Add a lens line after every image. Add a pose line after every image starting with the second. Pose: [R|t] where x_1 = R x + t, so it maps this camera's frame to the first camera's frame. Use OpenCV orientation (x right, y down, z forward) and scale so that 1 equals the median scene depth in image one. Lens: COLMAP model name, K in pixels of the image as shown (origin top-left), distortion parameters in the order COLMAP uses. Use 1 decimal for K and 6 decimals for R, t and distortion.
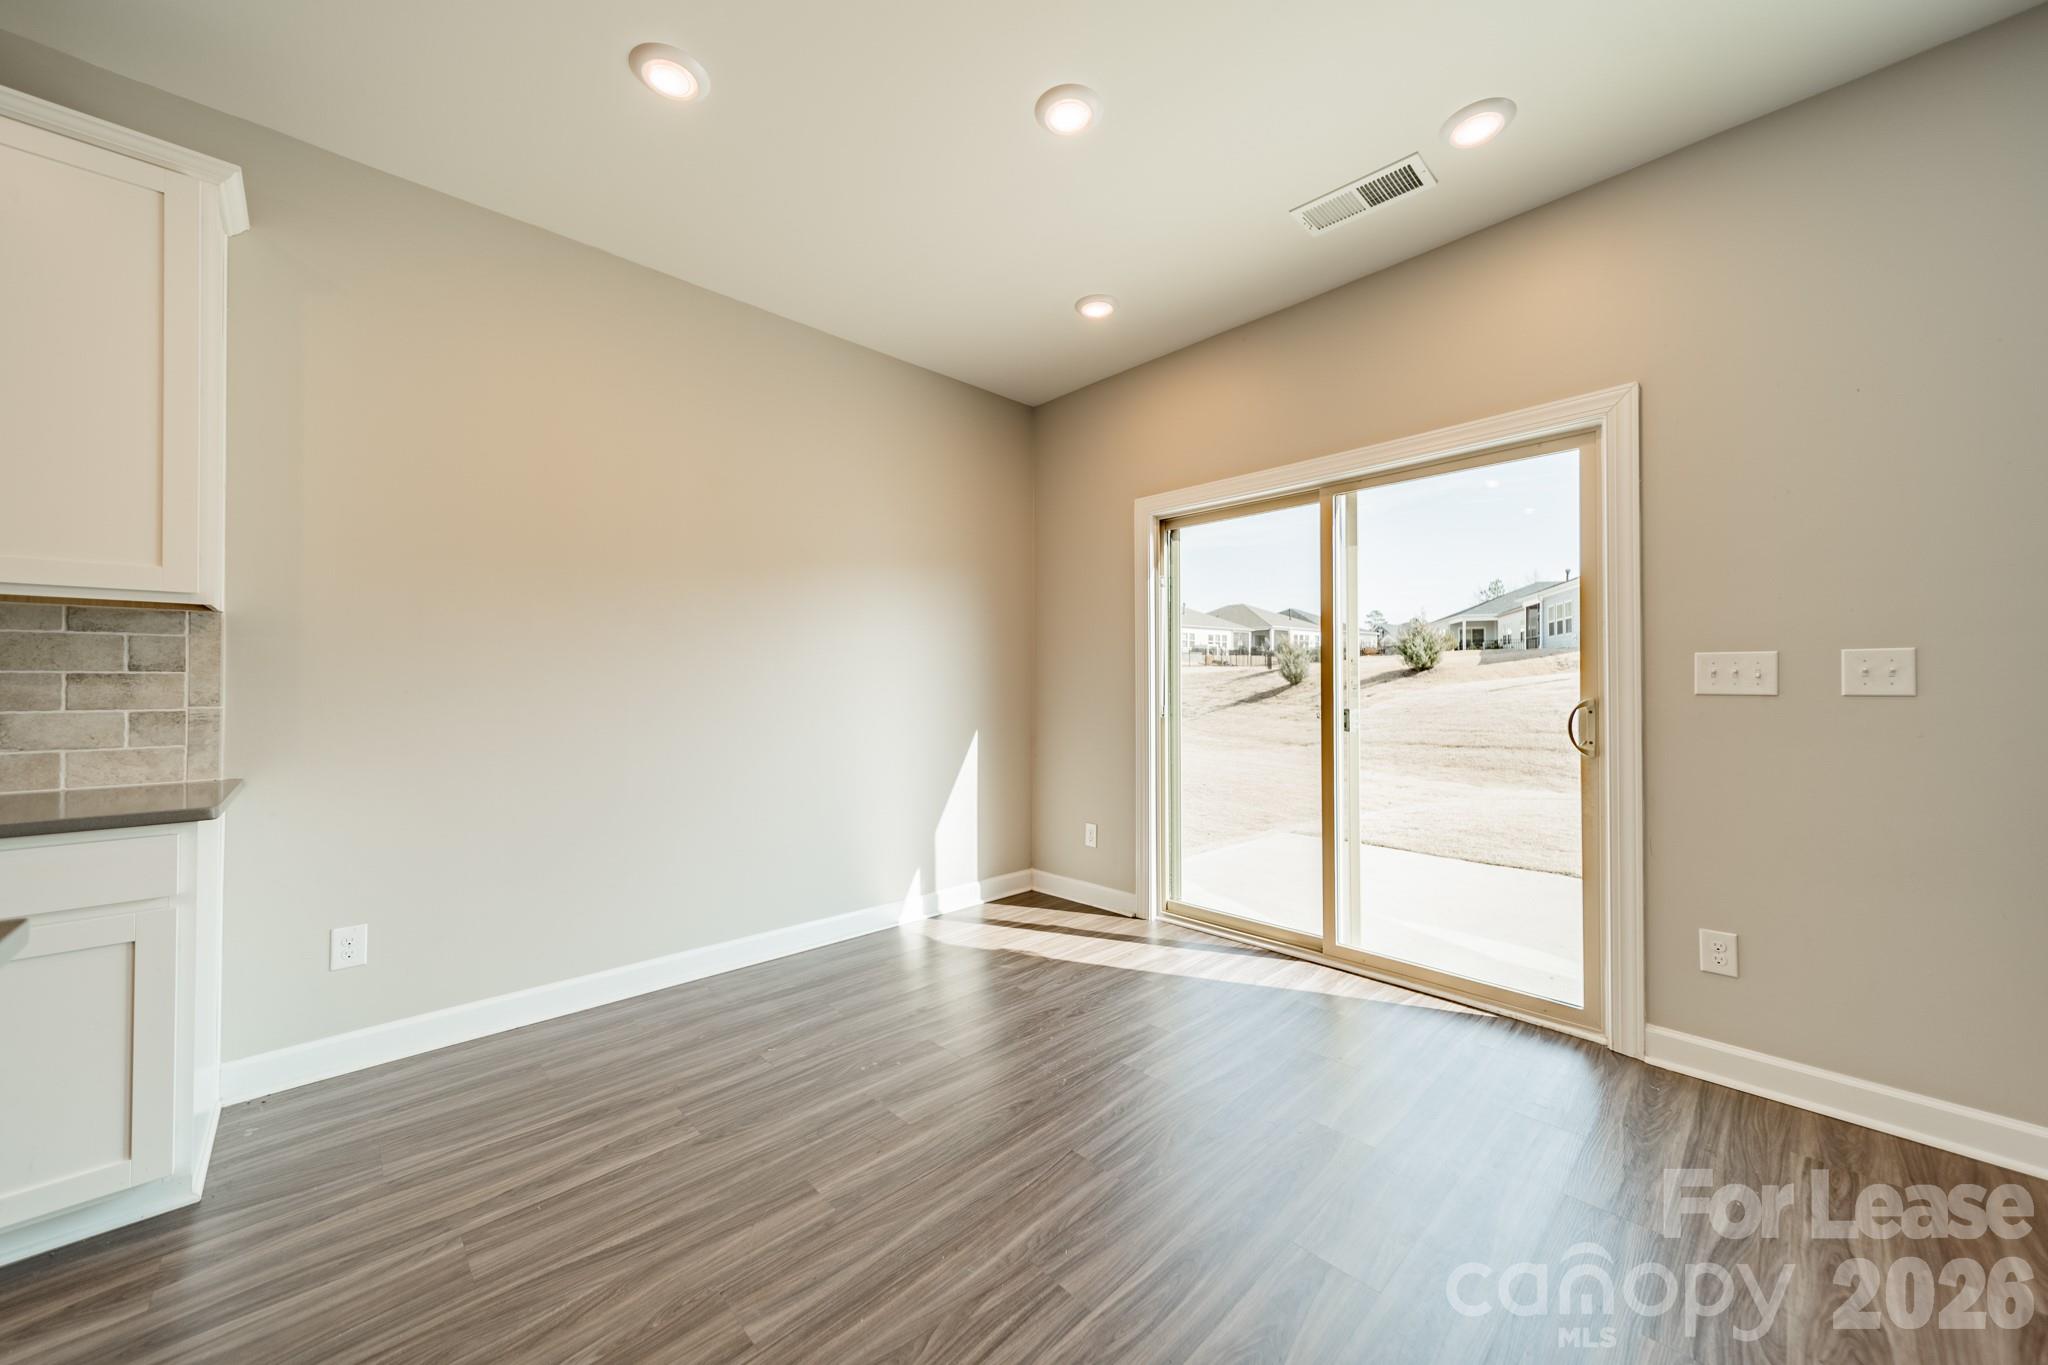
lens RADIAL K [[726.0, 0, 1030.0], [0, 726.0, 680.3], [0, 0, 1]] dist [0.005513, -0.000210]
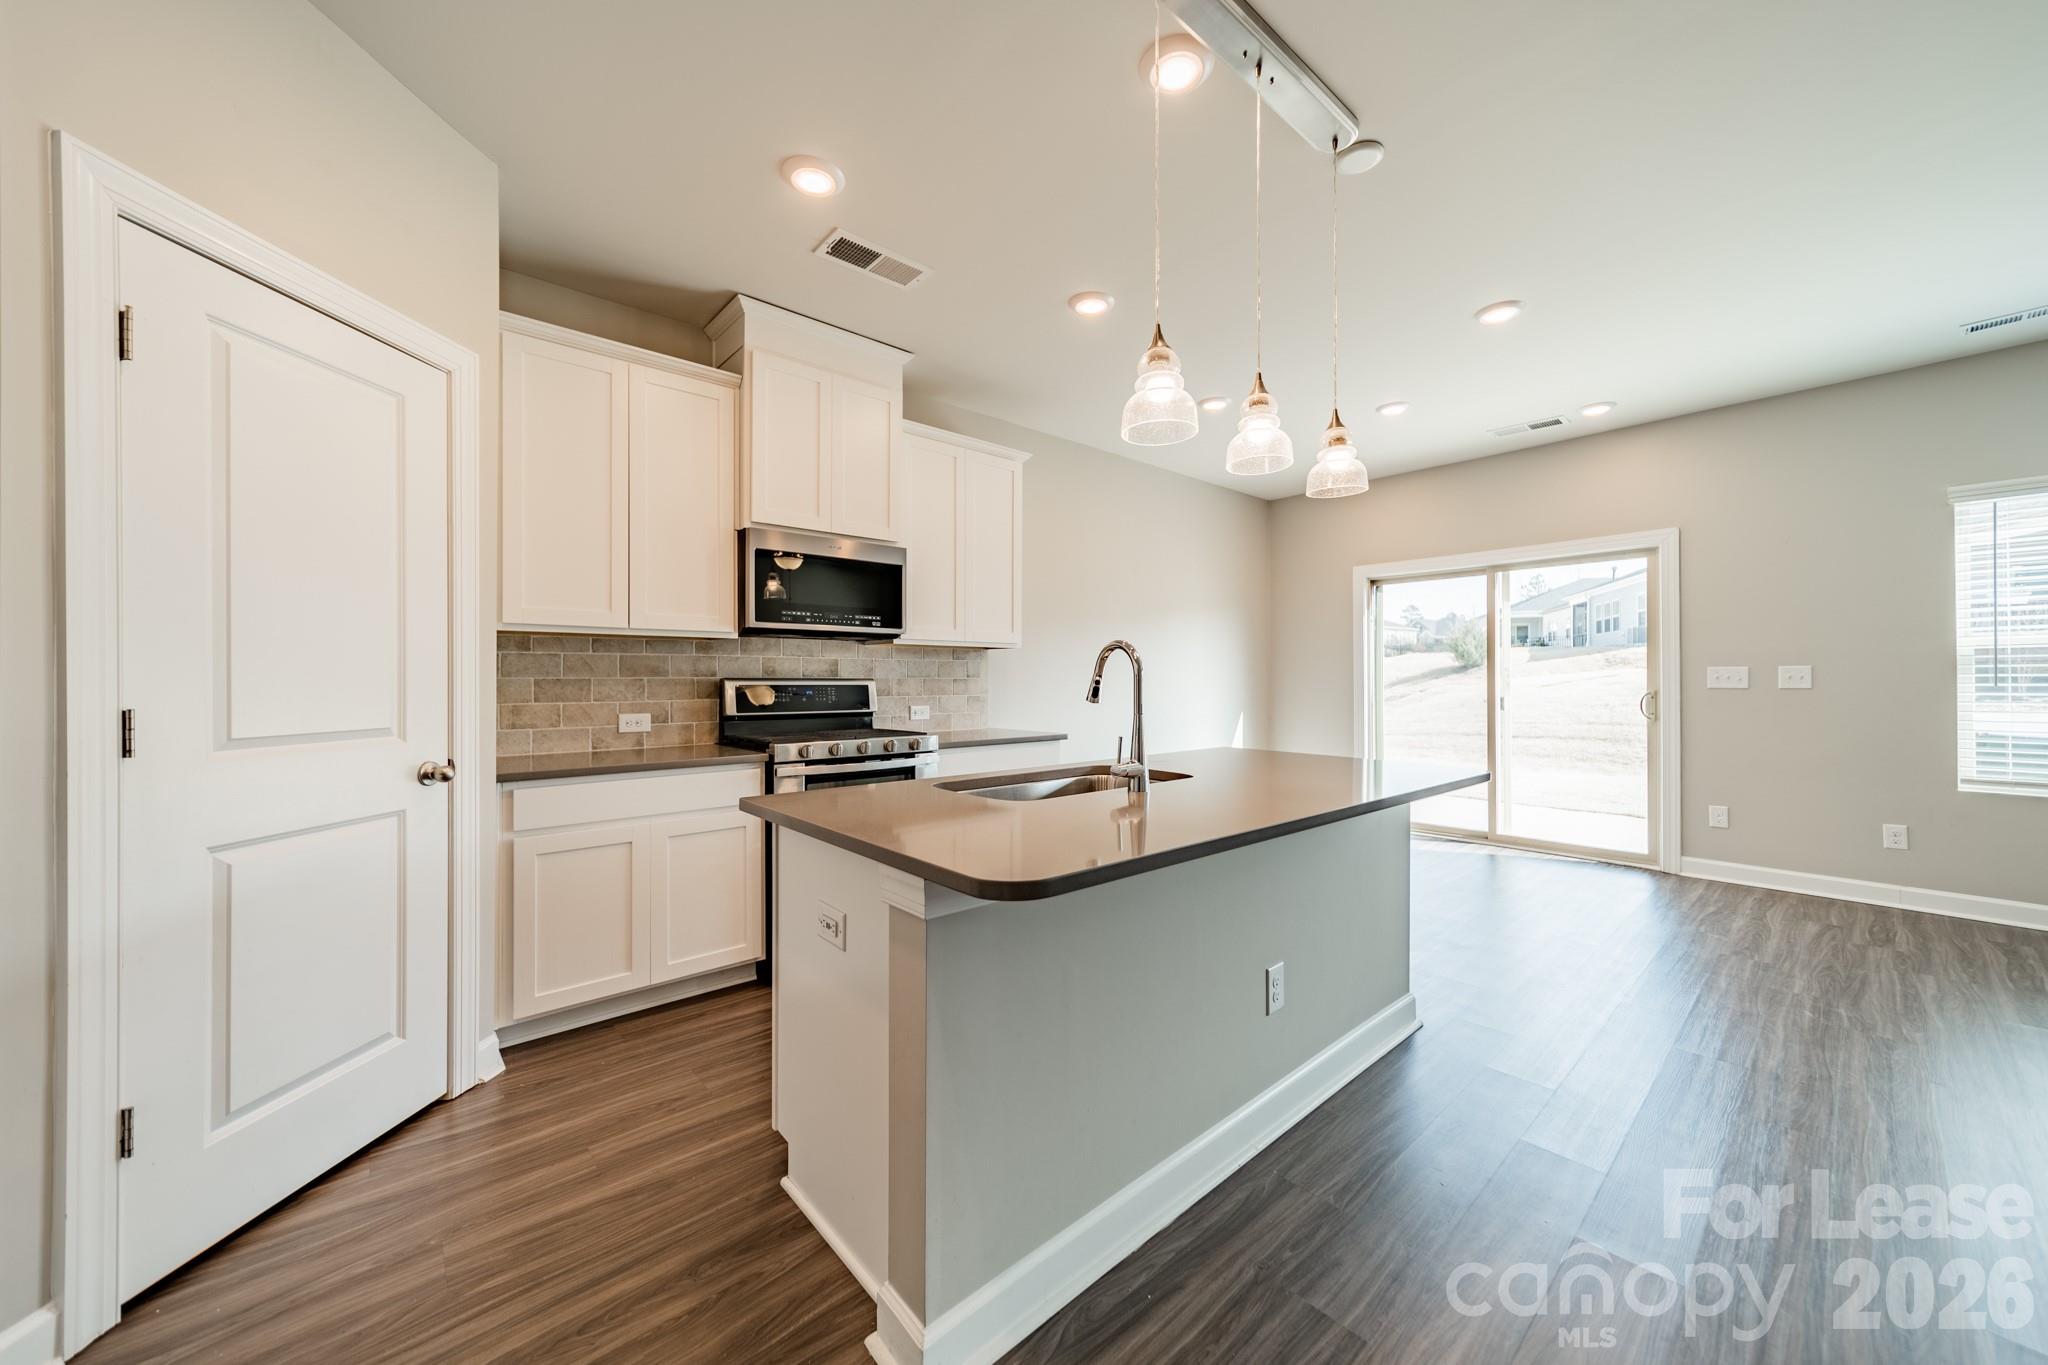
lens RADIAL K [[726.0, 0, 1025.4], [0, 726.0, 679.6], [0, 0, 1]] dist [0.005513, -0.000210]
pose [[0.999165, -0.000567, -0.040858, -0.759934], [0.000769, 0.999987, 0.004948, -0.013448], [0.040855, -0.004975, 0.999153, -0.933339]]
